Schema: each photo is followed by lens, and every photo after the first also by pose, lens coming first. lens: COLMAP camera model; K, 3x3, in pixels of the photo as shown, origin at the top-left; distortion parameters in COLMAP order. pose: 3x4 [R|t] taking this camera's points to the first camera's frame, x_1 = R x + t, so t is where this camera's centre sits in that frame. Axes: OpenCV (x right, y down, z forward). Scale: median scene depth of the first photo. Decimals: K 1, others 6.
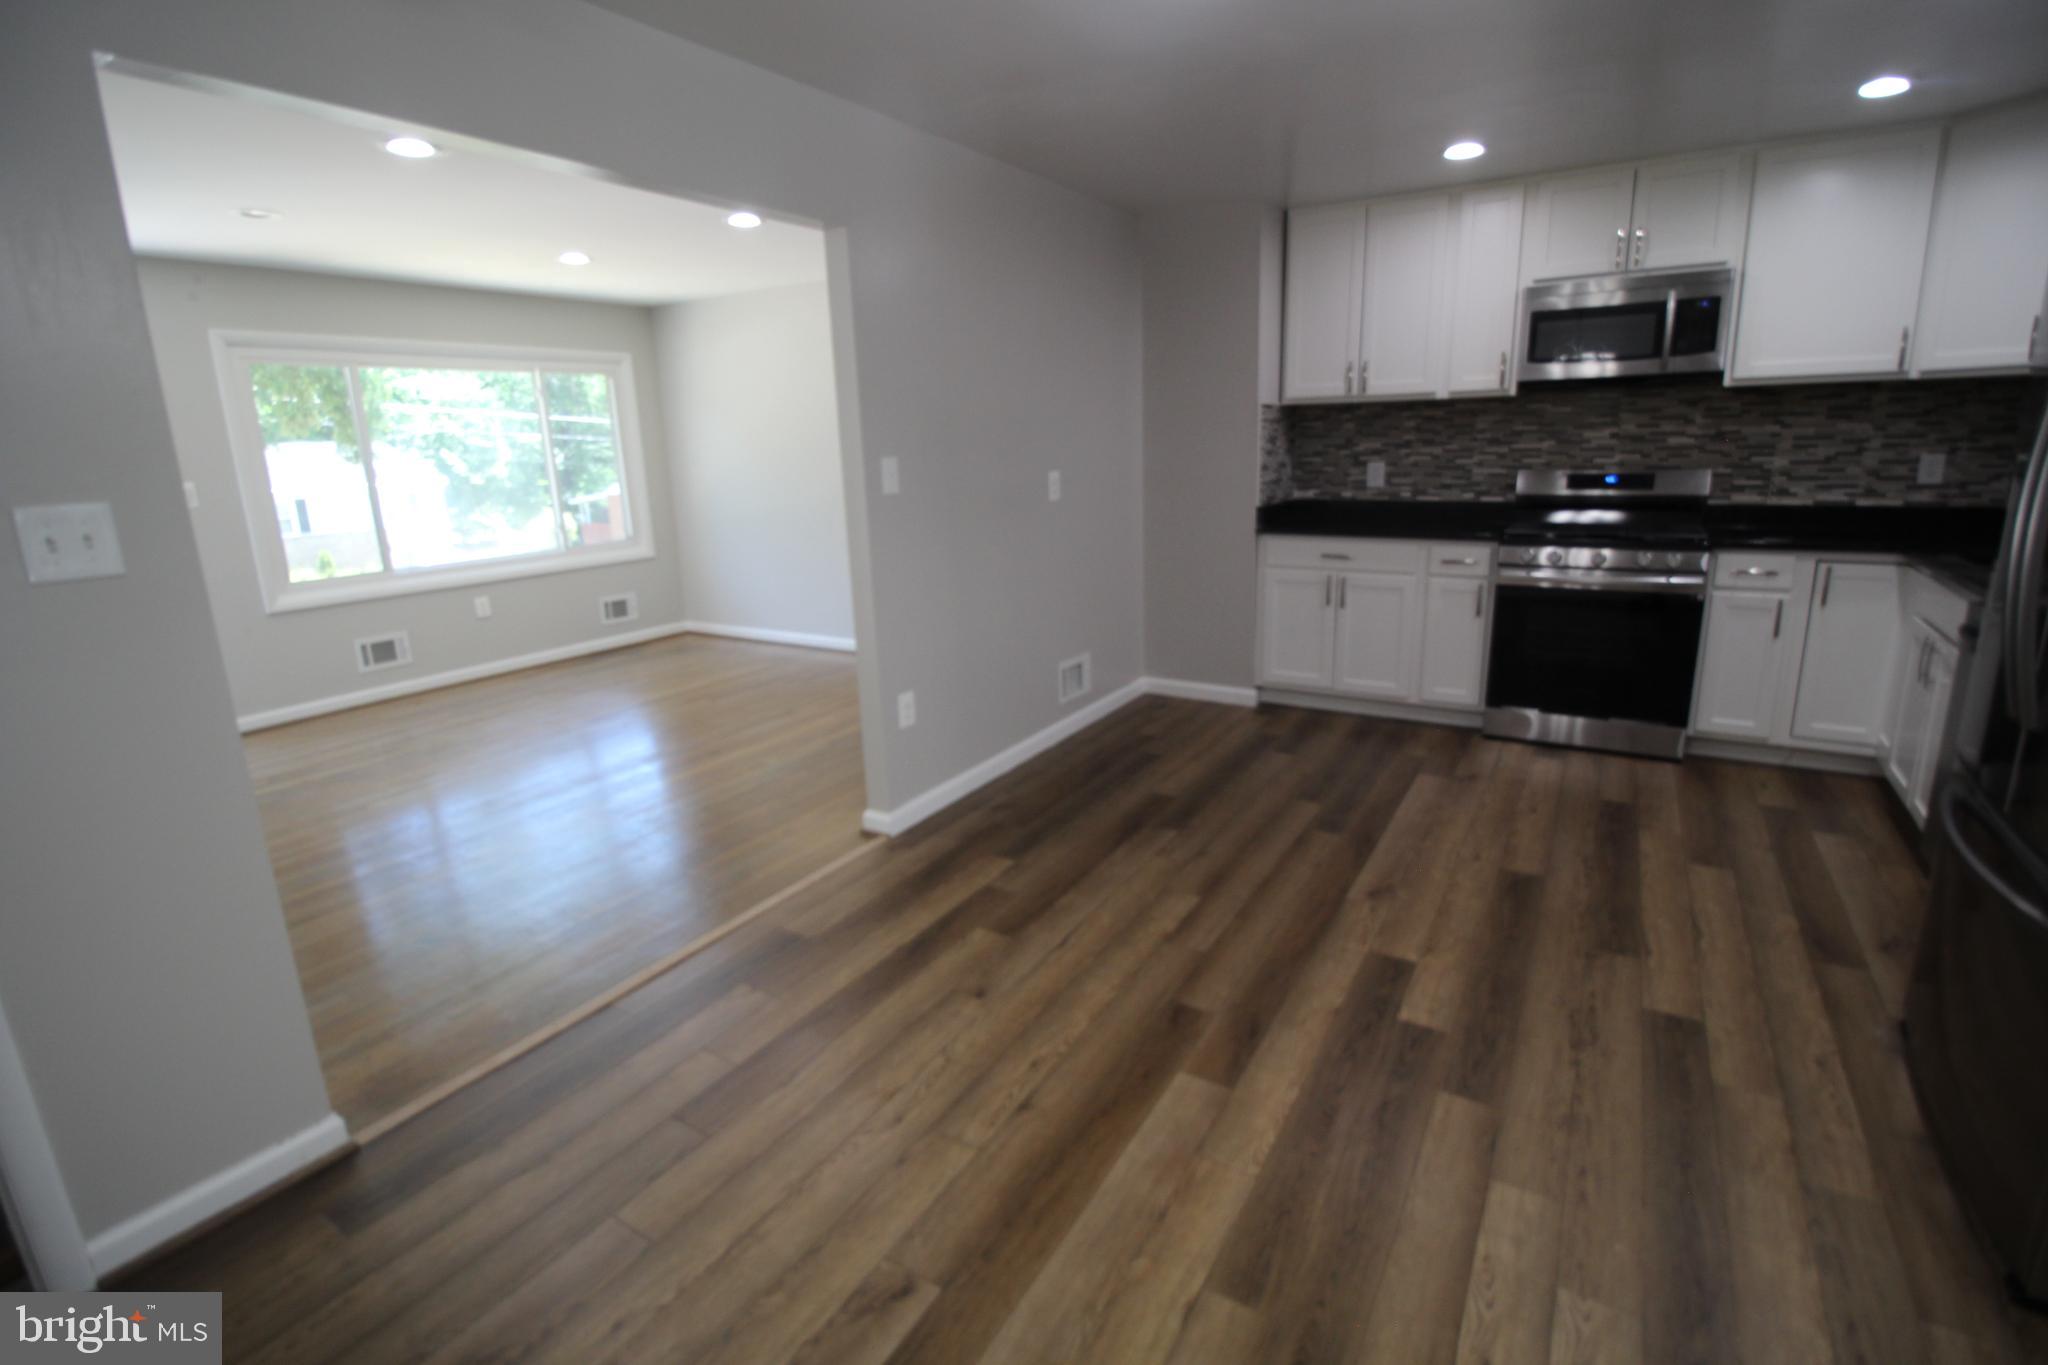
lens RADIAL K [[943.8, 0, 1019.5], [0, 943.8, 662.9], [0, 0, 1]] dist [0.004416, -0.015445]
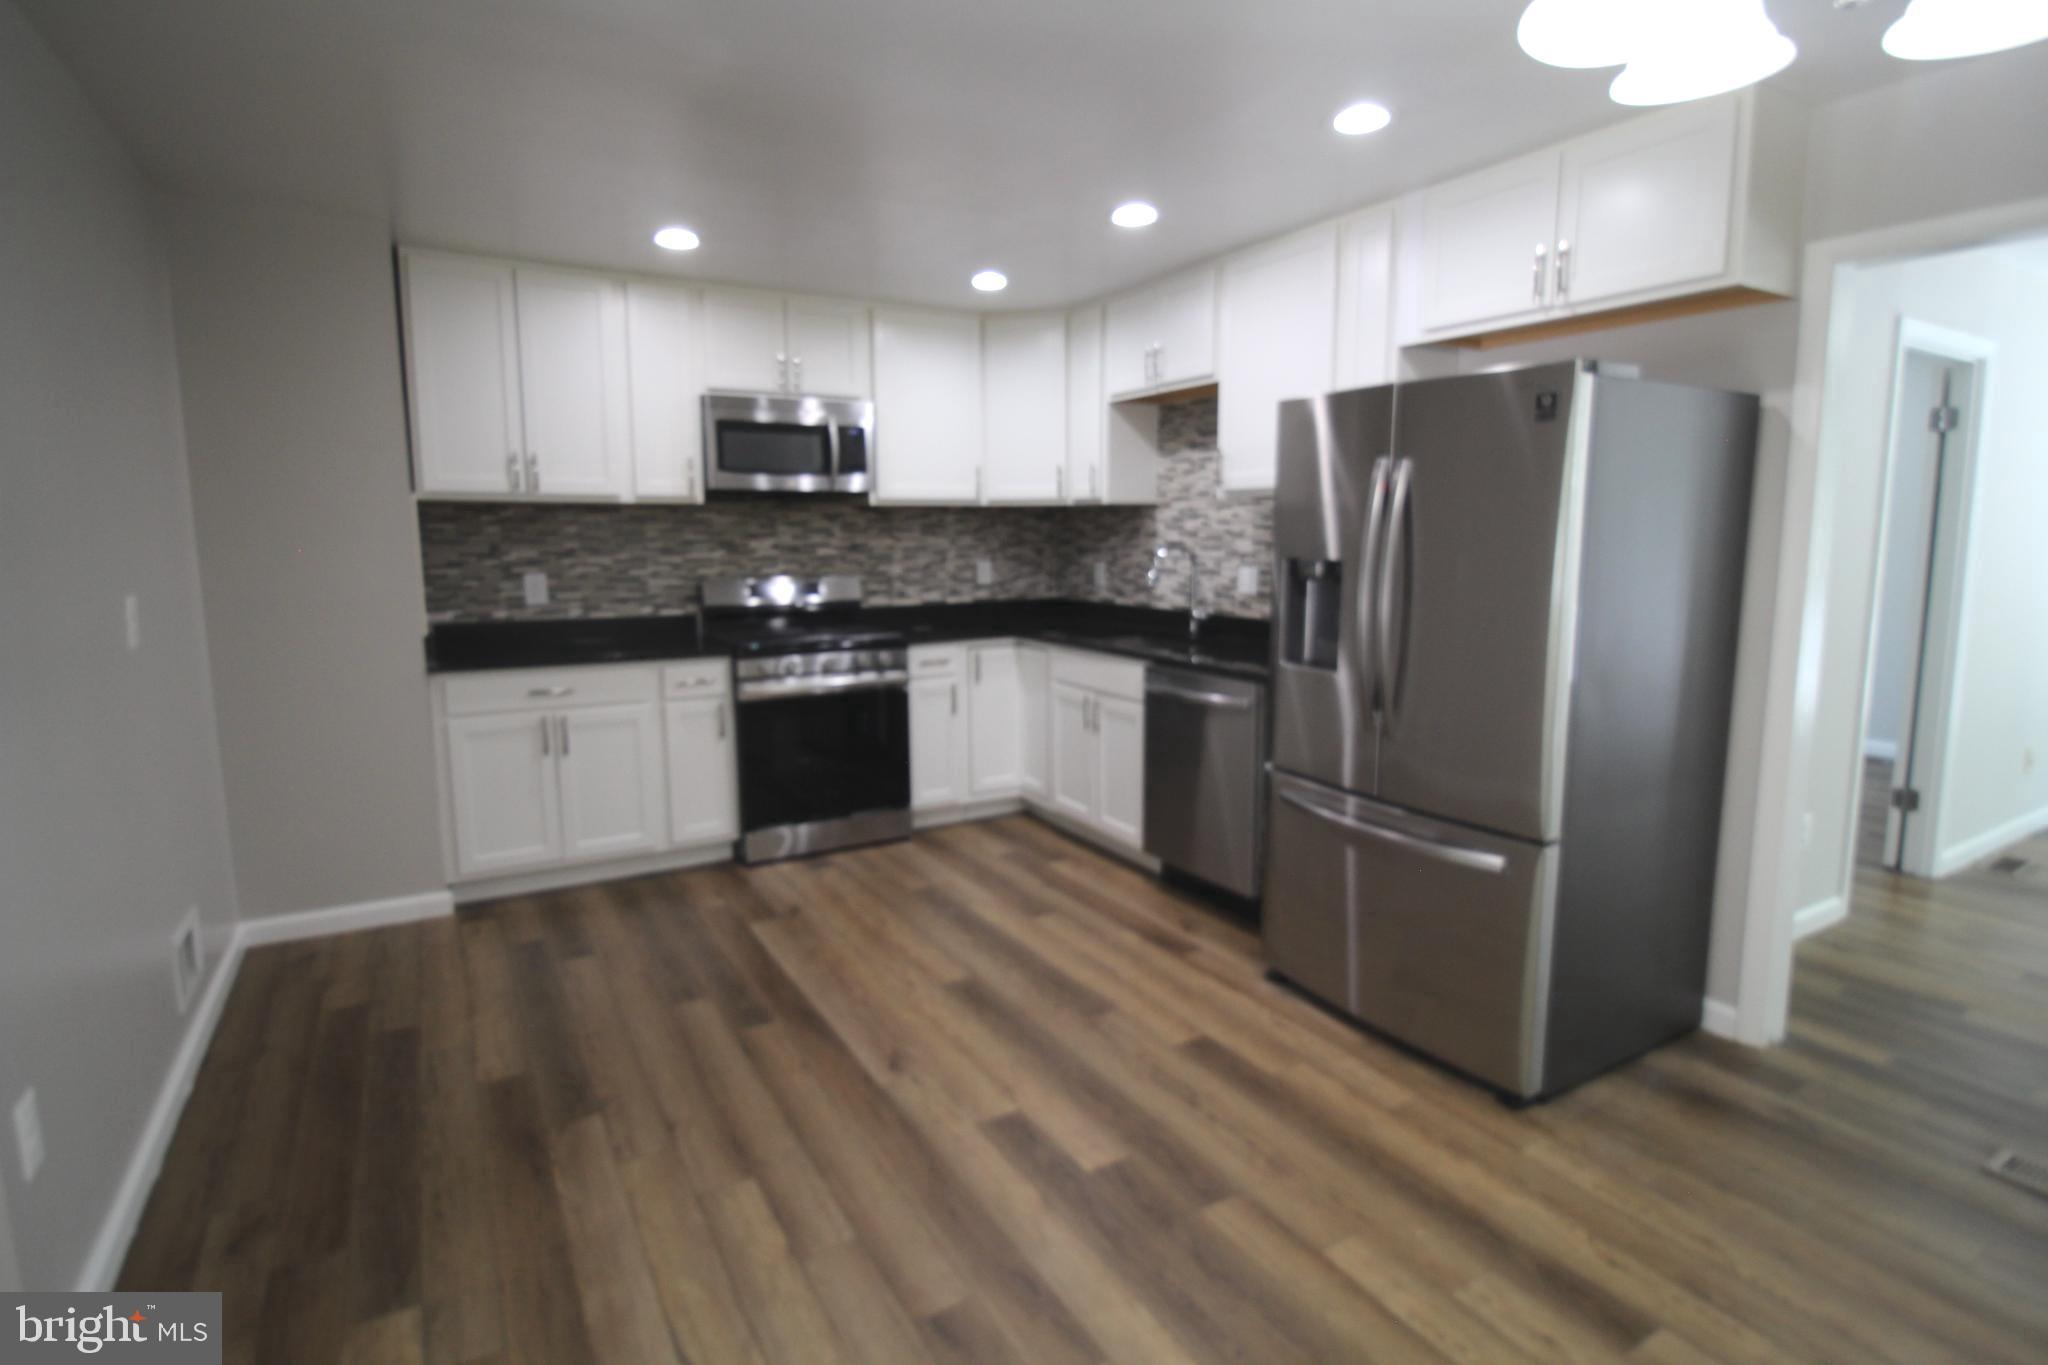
lens RADIAL K [[1015.7, 0, 1018.0], [0, 1015.7, 657.6], [0, 0, 1]] dist [-0.005468, -0.001104]
pose [[0.460442, -0.083180, 0.883784, -0.218056], [0.193935, 0.980976, -0.008711, -0.055030], [-0.866246, 0.175408, 0.467814, 0.247661]]
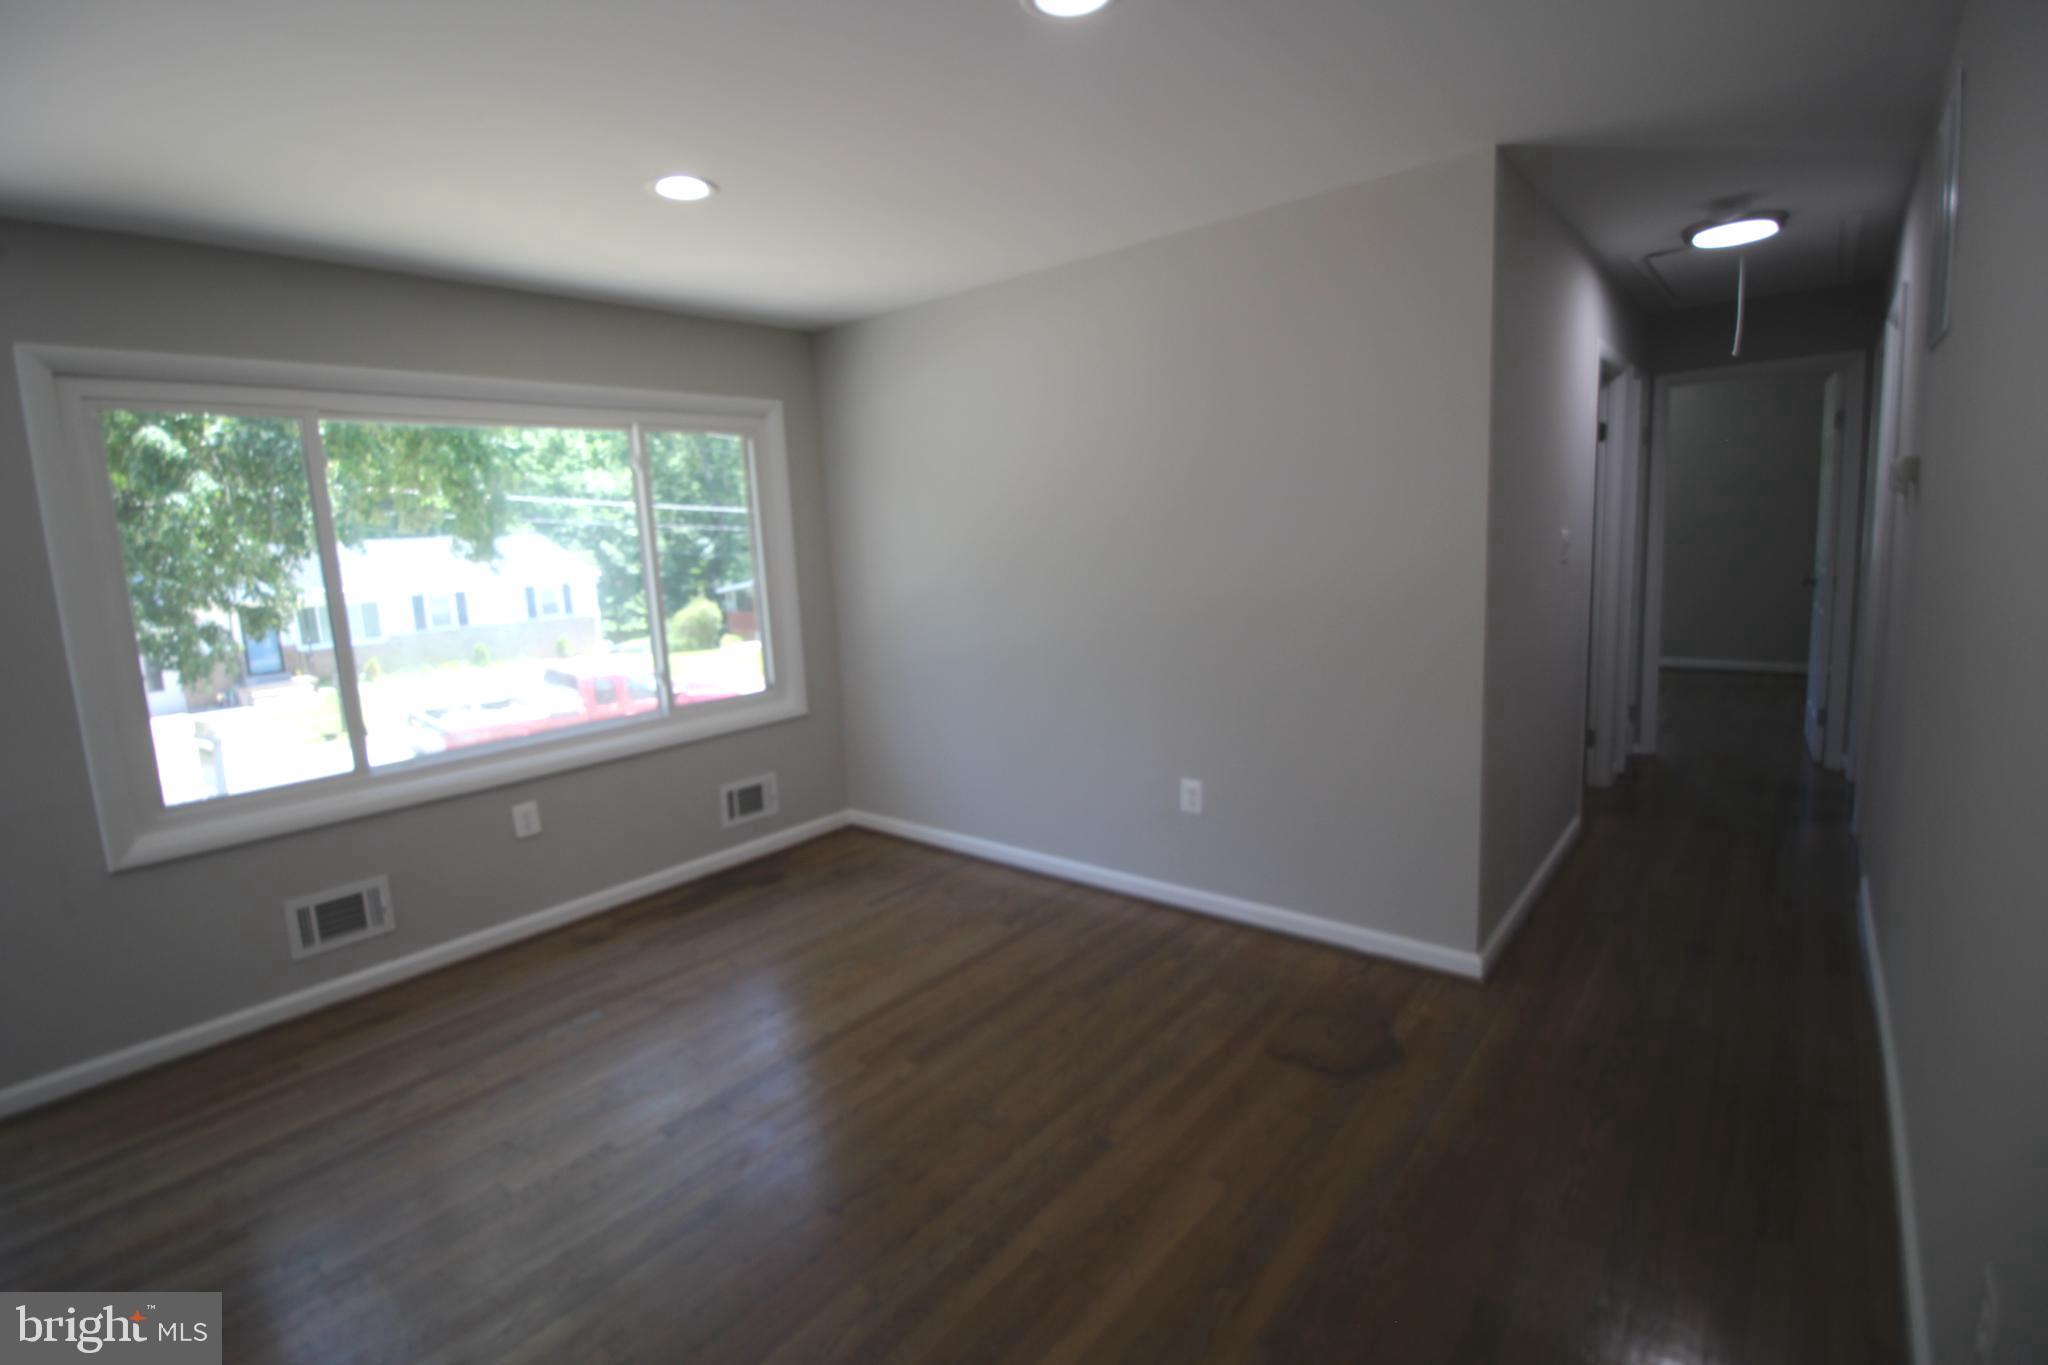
lens RADIAL K [[943.8, 0, 1019.5], [0, 943.8, 662.9], [0, 0, 1]] dist [0.004416, -0.015445]
pose [[0.991109, 0.003138, -0.133014, -0.237823], [-0.014499, 0.996315, -0.084531, -0.142793], [0.132258, 0.085708, 0.987503, 0.576858]]
